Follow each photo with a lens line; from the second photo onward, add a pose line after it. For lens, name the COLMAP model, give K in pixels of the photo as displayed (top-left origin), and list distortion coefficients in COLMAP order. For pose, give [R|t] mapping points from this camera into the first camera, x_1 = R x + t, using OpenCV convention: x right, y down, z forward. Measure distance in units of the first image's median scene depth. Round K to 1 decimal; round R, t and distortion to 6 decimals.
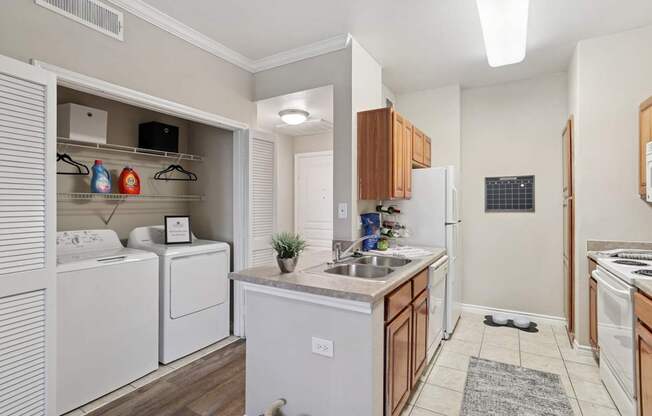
lens RADIAL K [[316.8, 0, 323.1], [0, 316.8, 209.0], [0, 0, 1]] dist [-0.036297, 0.022827]
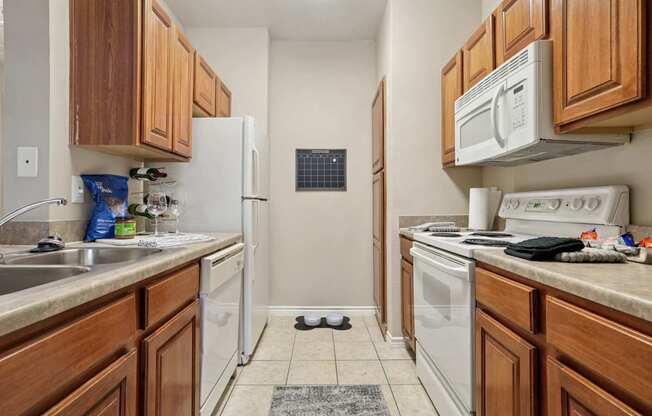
lens RADIAL K [[331.4, 0, 326.0], [0, 331.4, 208.0], [0, 0, 1]] dist [-0.001378, -0.020732]
pose [[0.849372, -0.002822, 0.527788, 0.169617], [0.000774, 0.999991, 0.004102, 0.069749], [-0.527795, -0.003076, 0.849366, 0.301239]]
